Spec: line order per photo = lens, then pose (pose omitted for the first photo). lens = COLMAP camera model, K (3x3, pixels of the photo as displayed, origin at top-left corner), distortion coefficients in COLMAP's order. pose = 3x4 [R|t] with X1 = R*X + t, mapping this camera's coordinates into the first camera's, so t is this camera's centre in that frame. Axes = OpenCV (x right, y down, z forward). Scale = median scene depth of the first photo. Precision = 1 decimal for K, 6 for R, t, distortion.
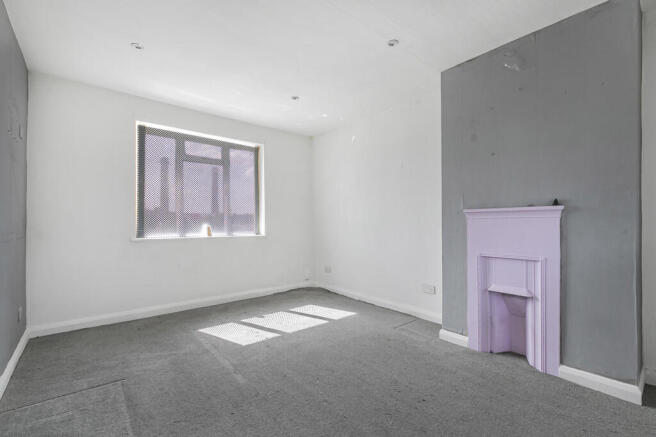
lens RADIAL K [[295.8, 0, 330.4], [0, 295.8, 222.0], [0, 0, 1]] dist [0.000303, -0.001488]
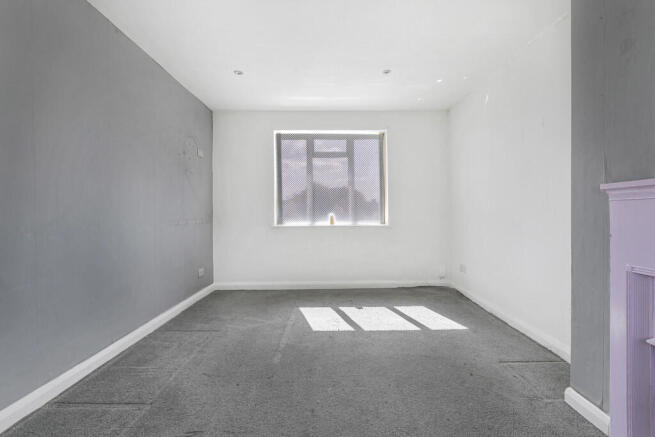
lens RADIAL K [[295.3, 0, 328.7], [0, 295.3, 215.6], [0, 0, 1]] dist [0.000303, -0.001488]
pose [[0.763467, -0.000922, -0.645846, 0.320235], [0.009688, 0.999903, 0.010024, 0.005025], [0.645774, -0.013910, 0.763401, 0.194585]]
